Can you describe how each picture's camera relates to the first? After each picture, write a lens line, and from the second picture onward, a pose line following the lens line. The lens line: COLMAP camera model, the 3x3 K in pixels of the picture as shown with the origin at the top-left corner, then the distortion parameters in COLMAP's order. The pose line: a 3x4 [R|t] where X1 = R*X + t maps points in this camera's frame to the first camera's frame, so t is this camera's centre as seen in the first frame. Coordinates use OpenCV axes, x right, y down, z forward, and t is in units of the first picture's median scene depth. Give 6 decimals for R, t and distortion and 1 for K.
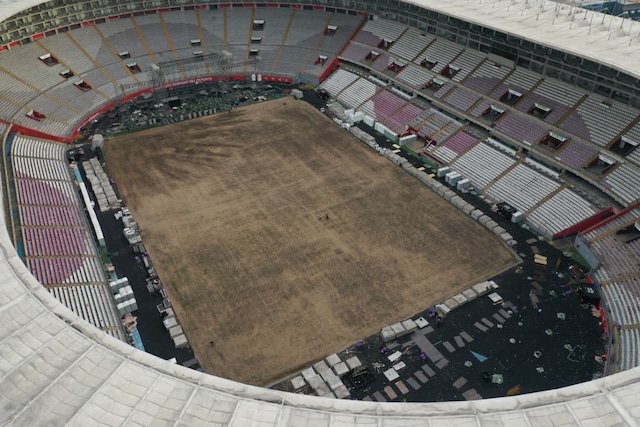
lens RADIAL K [[503.1, 0, 320.6], [0, 503.1, 212.0], [0, 0, 1]] dist [-0.009924, 0.007850]
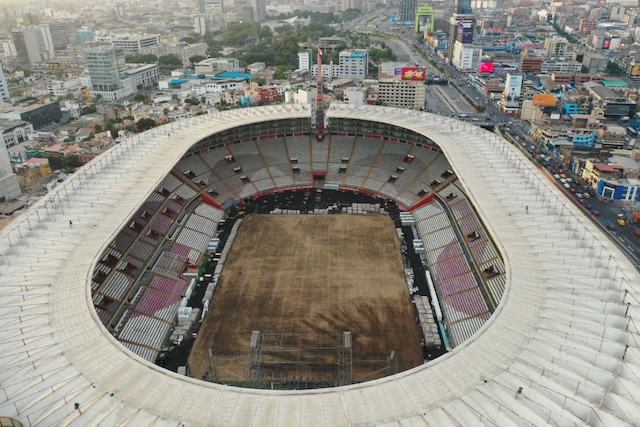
lens RADIAL K [[503.1, 0, 319.7], [0, 503.1, 216.2], [0, 0, 1]] dist [-0.009924, 0.007850]
pose [[-0.847589, -0.208378, 0.488028, -0.697529], [0.327848, 0.517526, 0.790368, -1.134459], [-0.417262, 0.829907, -0.370333, 1.235692]]
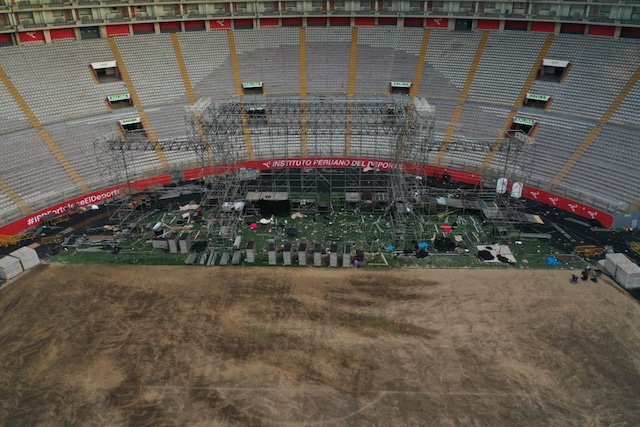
lens RADIAL K [[503.1, 0, 319.5], [0, 503.1, 213.8], [0, 0, 1]] dist [-0.009924, 0.007850]
pose [[0.845466, 0.246200, -0.473892, -0.082769], [-0.309668, 0.948984, -0.059453, -0.238908], [0.435078, 0.197015, 0.878574, 0.796845]]
